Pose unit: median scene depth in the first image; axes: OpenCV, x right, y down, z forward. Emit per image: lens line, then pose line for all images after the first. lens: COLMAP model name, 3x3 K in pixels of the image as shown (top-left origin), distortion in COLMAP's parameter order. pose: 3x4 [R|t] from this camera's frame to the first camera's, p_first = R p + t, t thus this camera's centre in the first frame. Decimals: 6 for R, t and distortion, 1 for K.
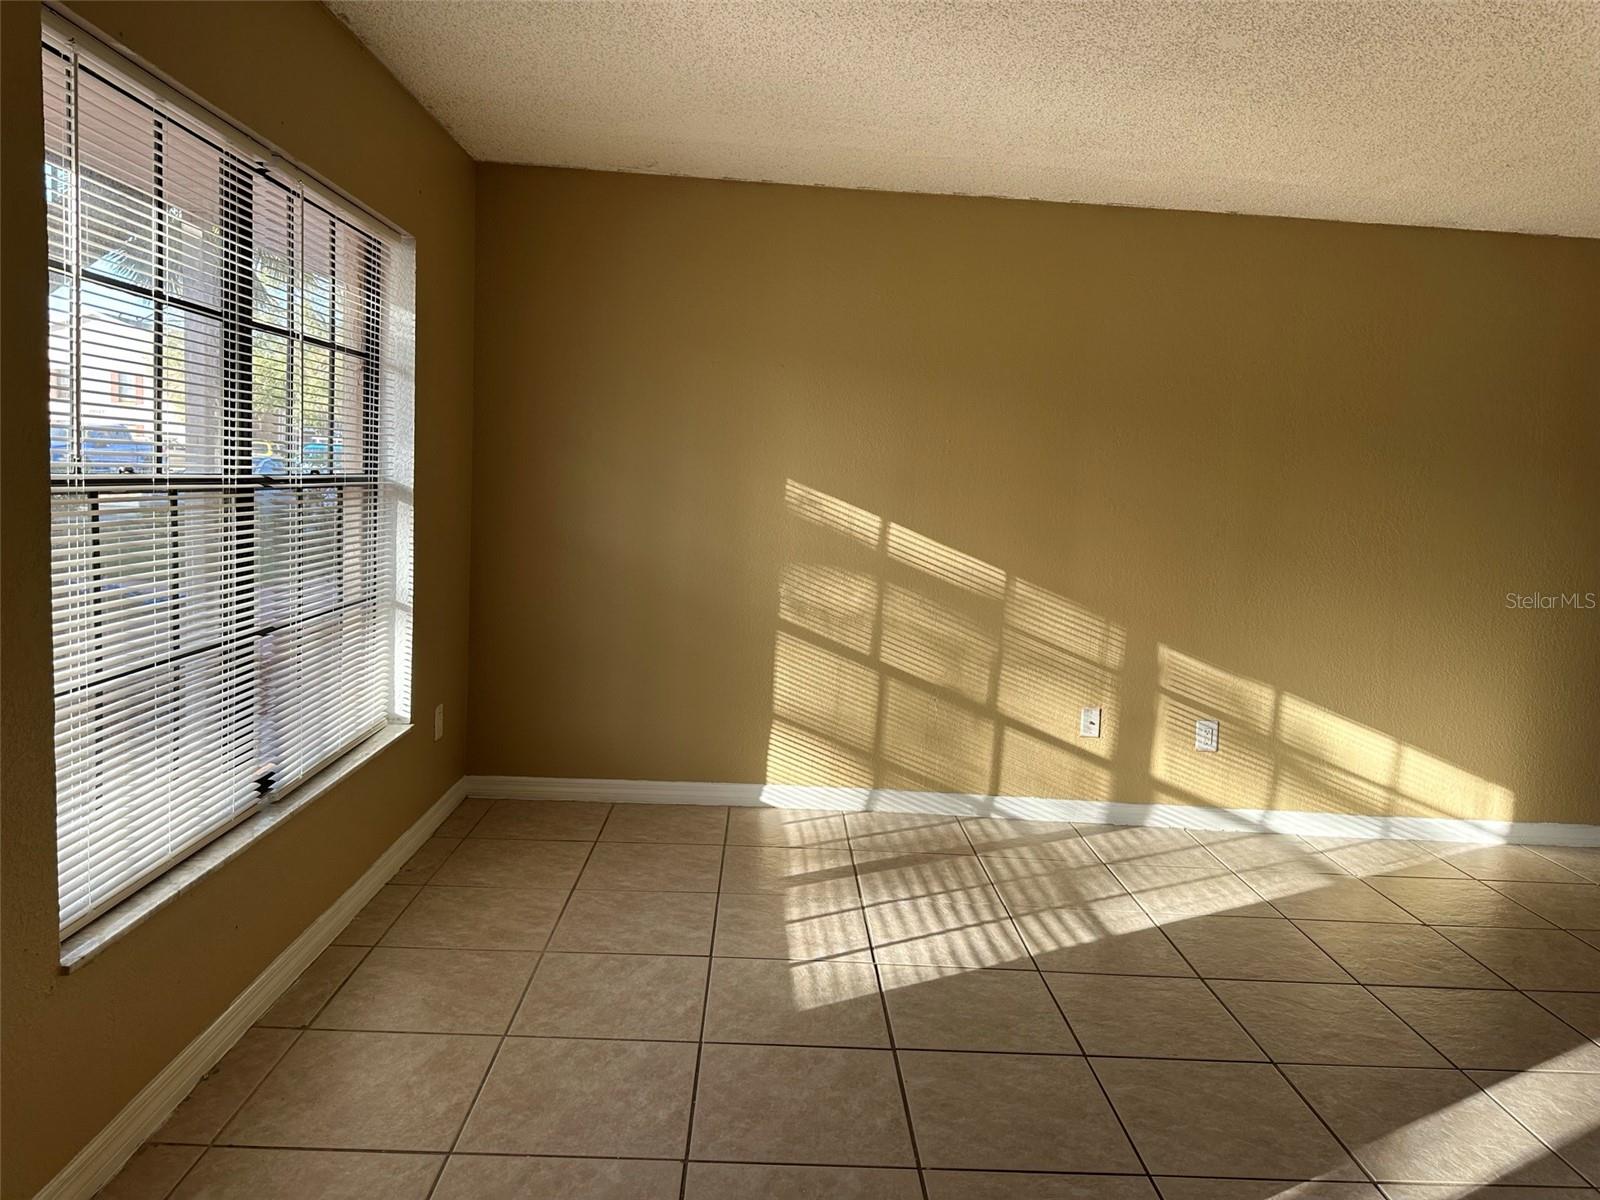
lens RADIAL K [[1116.6, 0, 740.3], [0, 1116.6, 601.1], [0, 0, 1]] dist [-0.003924, -0.003888]
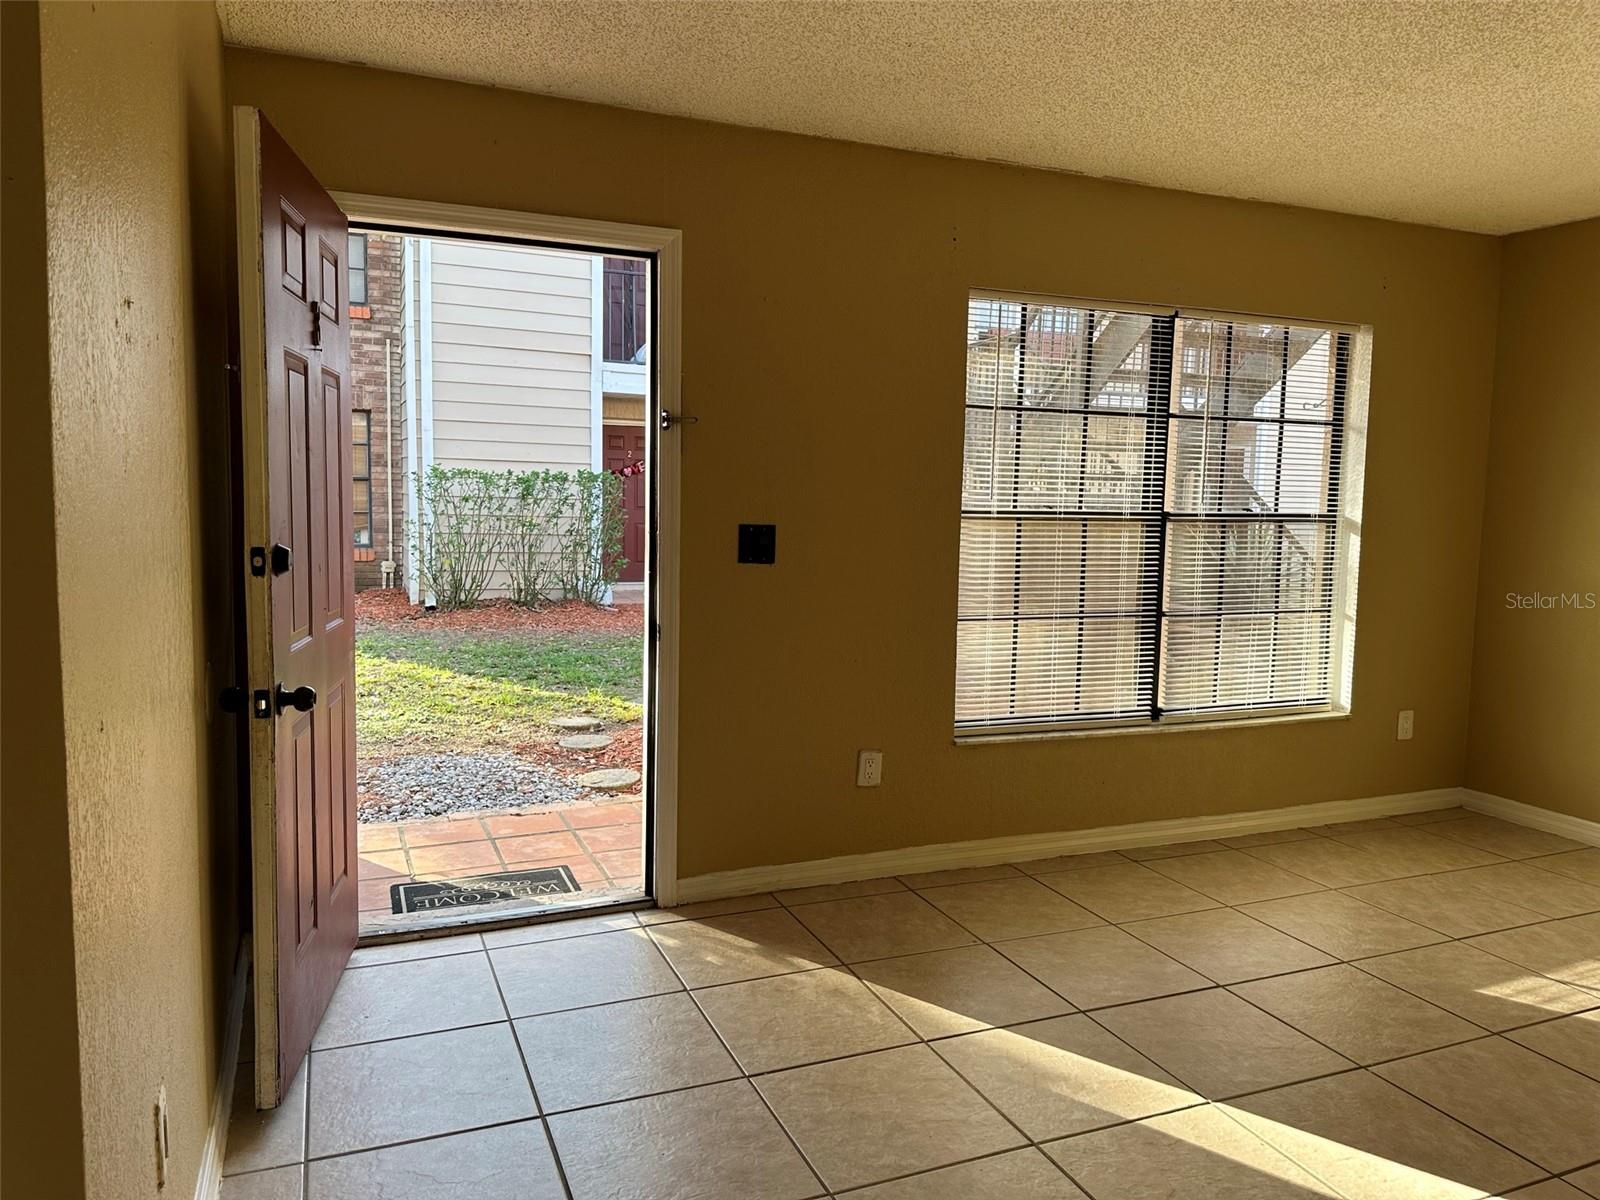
lens RADIAL K [[1254.9, 0, 800.0], [0, 1254.9, 600.0], [0, 0, 1]] dist [-0.001777, 0.002198]
pose [[0.357578, 0.055567, -0.932229, 0.814136], [-0.109826, 0.993804, 0.017111, 0.030152], [0.927403, 0.096264, 0.361465, -0.084250]]
